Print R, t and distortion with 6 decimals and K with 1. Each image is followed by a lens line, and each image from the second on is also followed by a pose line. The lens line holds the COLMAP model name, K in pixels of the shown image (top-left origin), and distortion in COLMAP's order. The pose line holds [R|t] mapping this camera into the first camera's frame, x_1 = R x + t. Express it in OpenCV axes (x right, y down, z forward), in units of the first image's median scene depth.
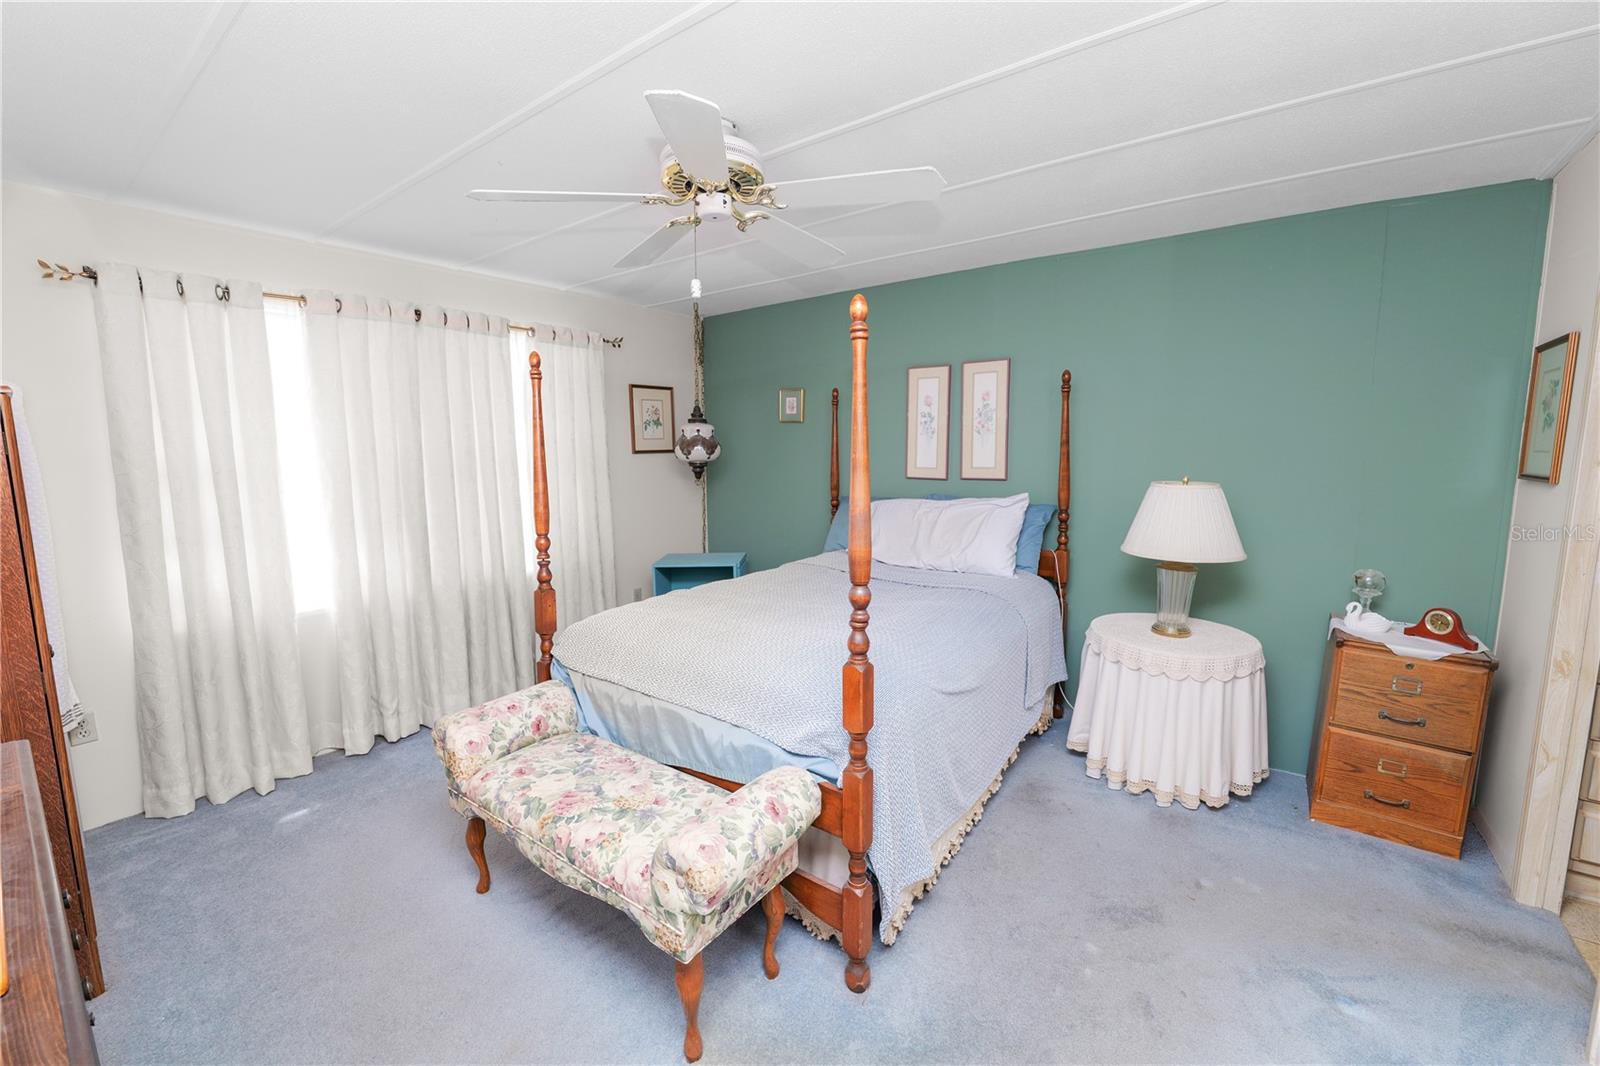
lens RADIAL K [[648.7, 0, 800.0], [0, 648.7, 533.0], [0, 0, 1]] dist [-0.016538, 0.001228]
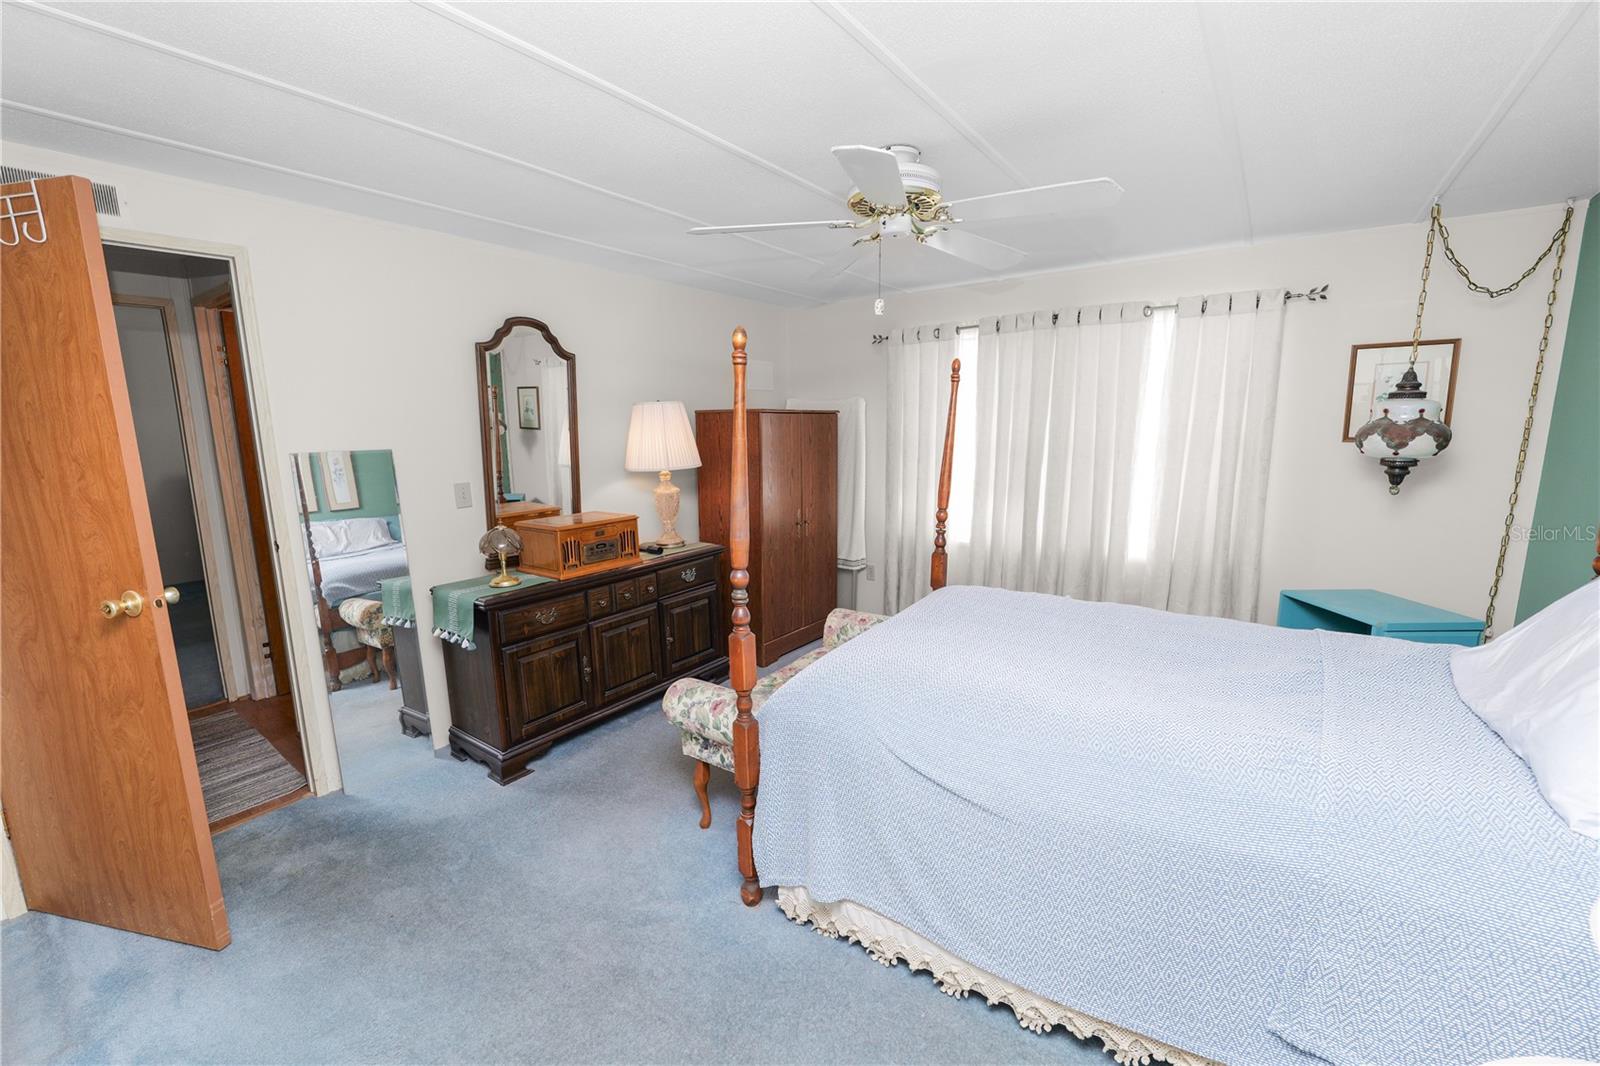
lens RADIAL K [[648.7, 0, 800.0], [0, 648.7, 533.0], [0, 0, 1]] dist [-0.016538, 0.001228]
pose [[0.028565, 0.179276, -0.983384, 0.800735], [-0.120187, 0.977264, 0.174670, -0.132849], [0.992340, 0.113201, 0.049462, 0.658509]]
